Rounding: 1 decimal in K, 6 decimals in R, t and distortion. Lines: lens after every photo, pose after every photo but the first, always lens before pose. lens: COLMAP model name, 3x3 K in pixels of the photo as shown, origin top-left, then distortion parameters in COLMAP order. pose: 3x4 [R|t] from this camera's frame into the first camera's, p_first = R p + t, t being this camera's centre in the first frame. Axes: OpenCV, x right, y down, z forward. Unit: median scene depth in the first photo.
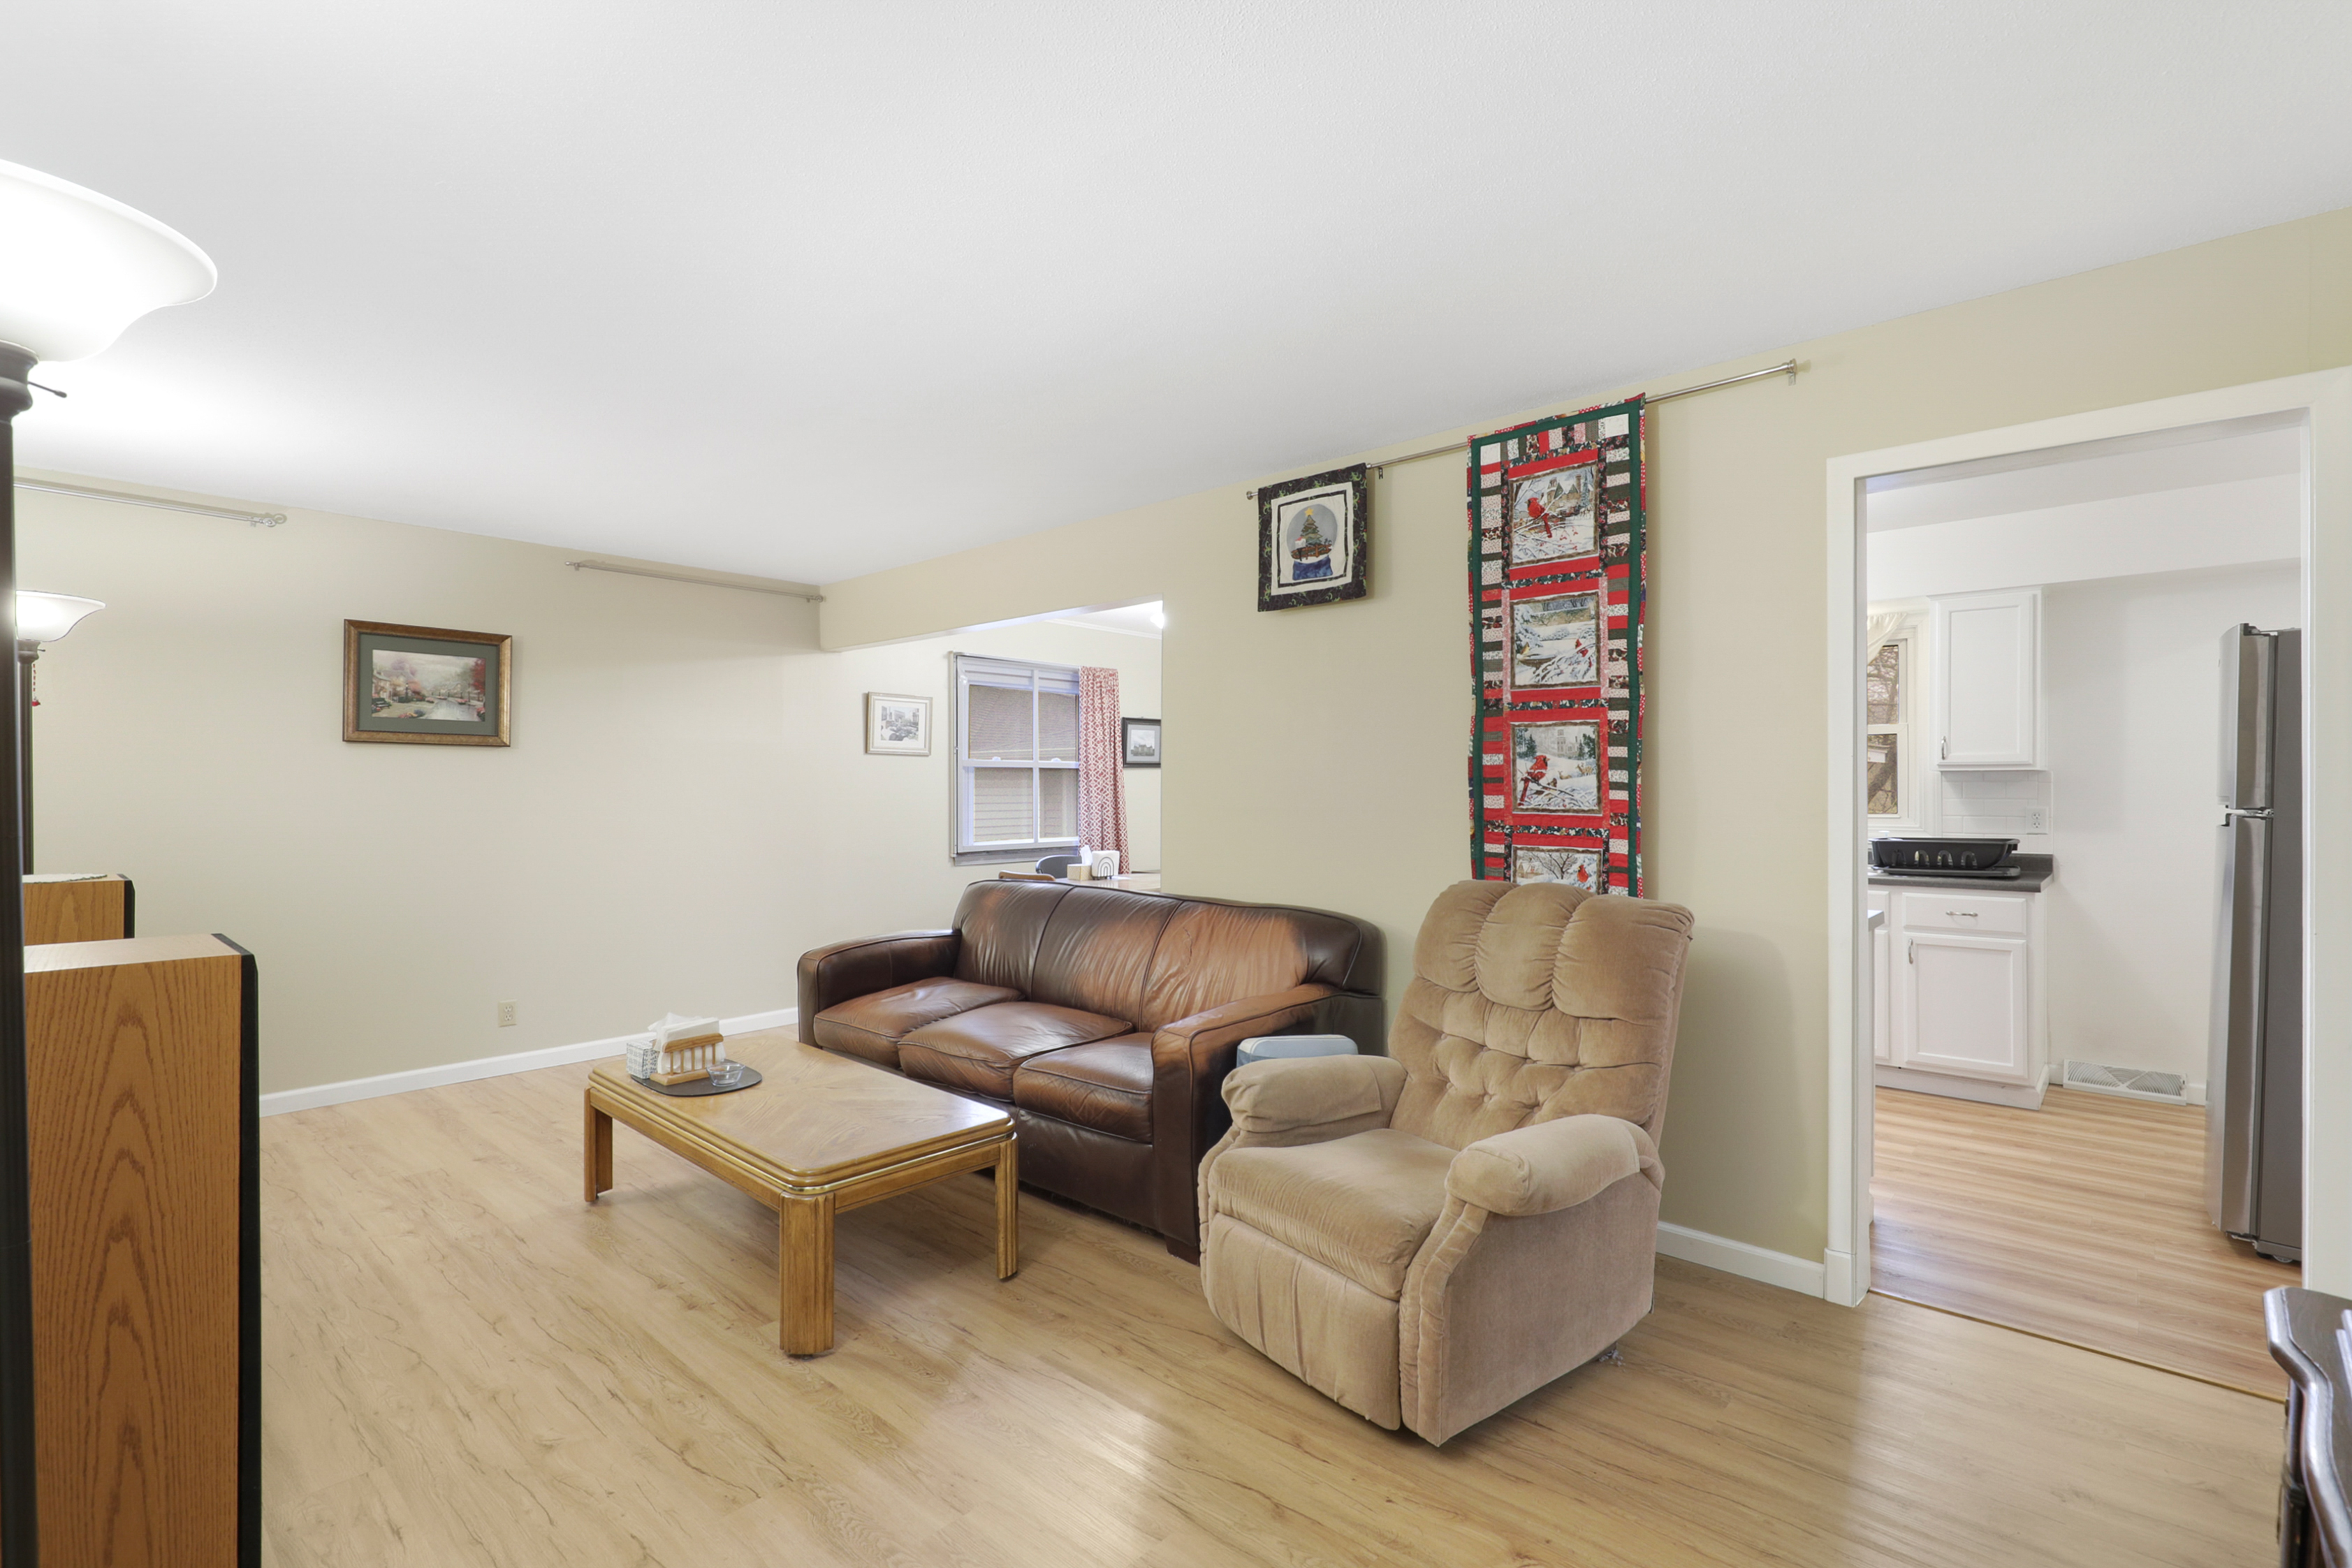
lens RADIAL K [[1091.5, 0, 1176.0], [0, 1091.5, 784.0], [0, 0, 1]] dist [0.000748, 0.000274]
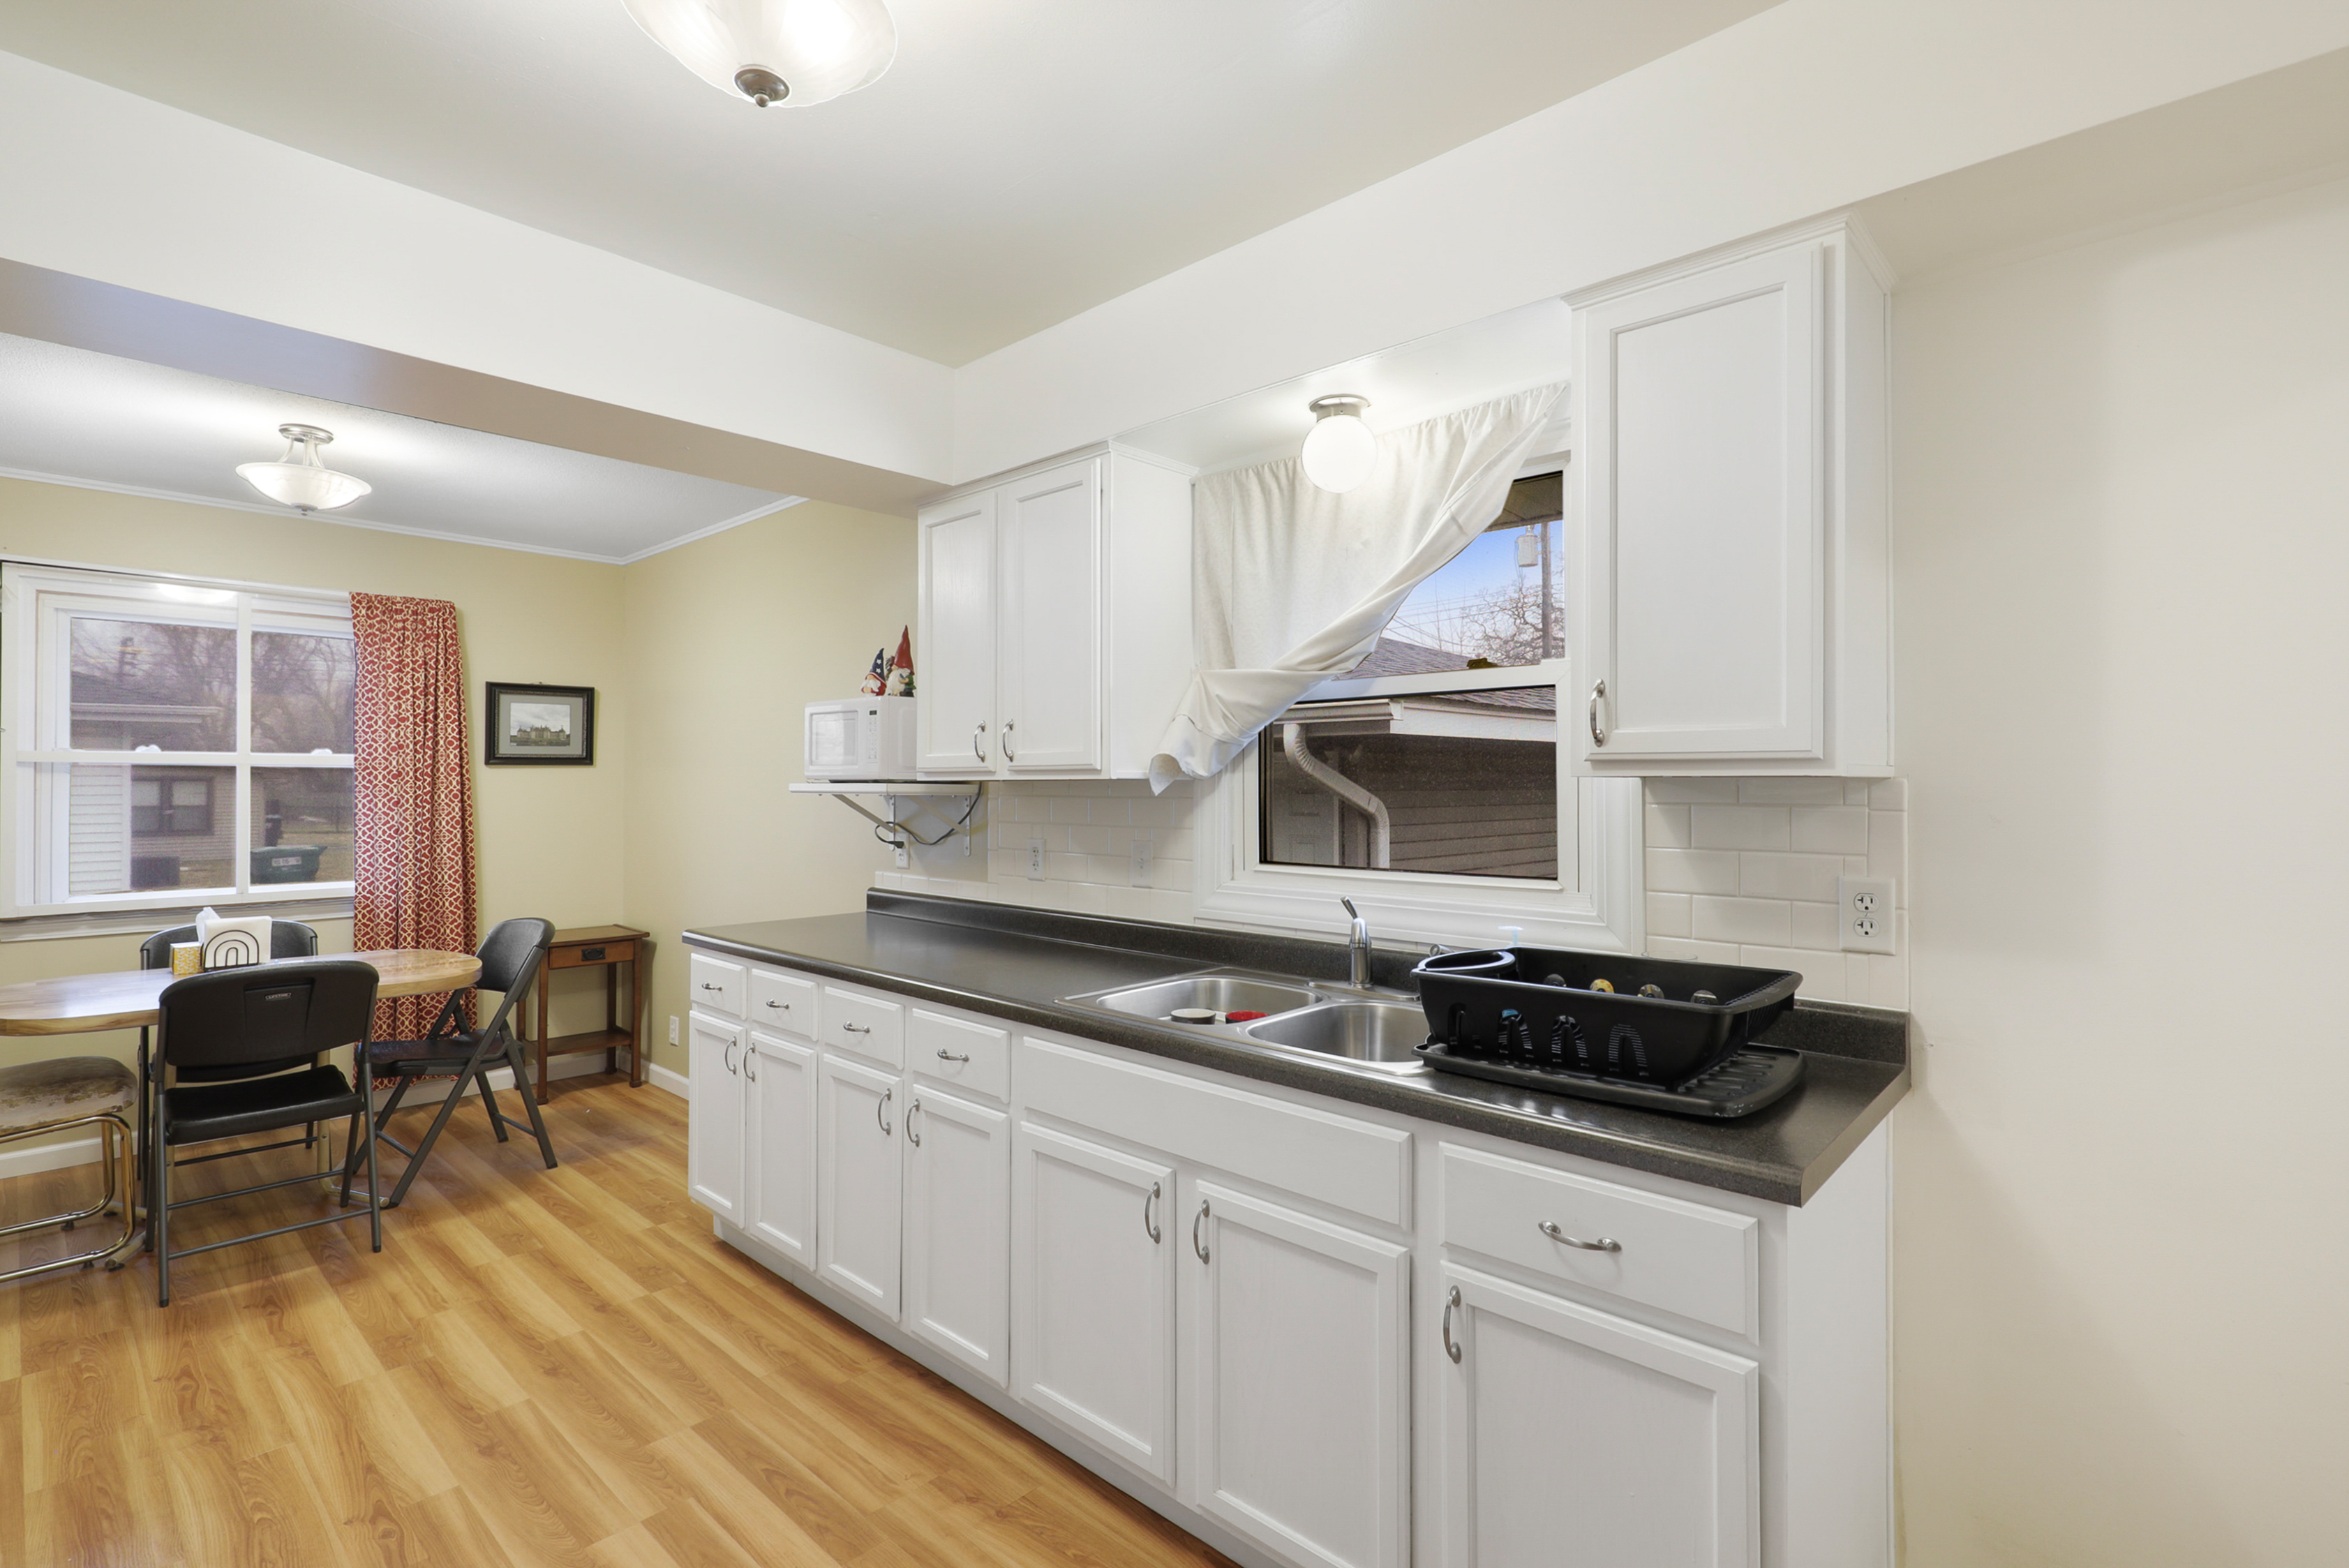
lens RADIAL K [[1090.2, 0, 1174.5], [0, 1090.2, 784.0], [0, 0, 1]] dist [0.000748, 0.000274]
pose [[0.999827, -0.000891, -0.018553, 0.551887], [0.000996, 0.999983, 0.005669, -0.011412], [0.018548, -0.005686, 0.999812, 0.620560]]
